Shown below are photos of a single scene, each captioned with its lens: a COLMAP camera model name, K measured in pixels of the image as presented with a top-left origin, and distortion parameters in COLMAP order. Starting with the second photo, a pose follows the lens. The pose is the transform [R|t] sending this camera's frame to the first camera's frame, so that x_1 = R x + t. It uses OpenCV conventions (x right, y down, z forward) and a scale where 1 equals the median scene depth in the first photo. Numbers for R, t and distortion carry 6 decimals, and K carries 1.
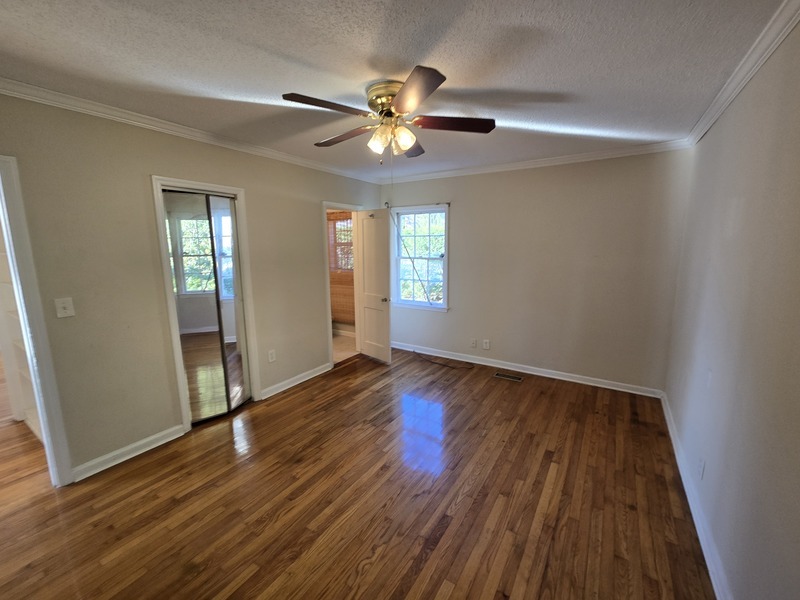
lens RADIAL K [[329.7, 0, 403.2], [0, 329.7, 306.8], [0, 0, 1]] dist [0.001590, 0.000416]
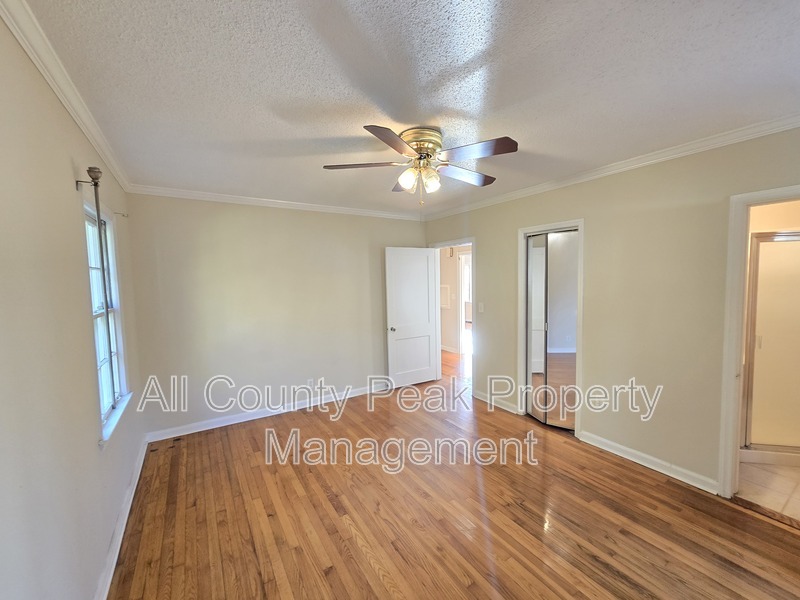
lens RADIAL K [[329.7, 0, 404.7], [0, 329.7, 298.4], [0, 0, 1]] dist [0.001590, 0.000416]
pose [[-0.410209, 0.067269, -0.909507, 0.971480], [-0.152821, 0.978105, 0.141269, -0.265196], [0.899097, 0.196941, -0.390947, 1.401509]]
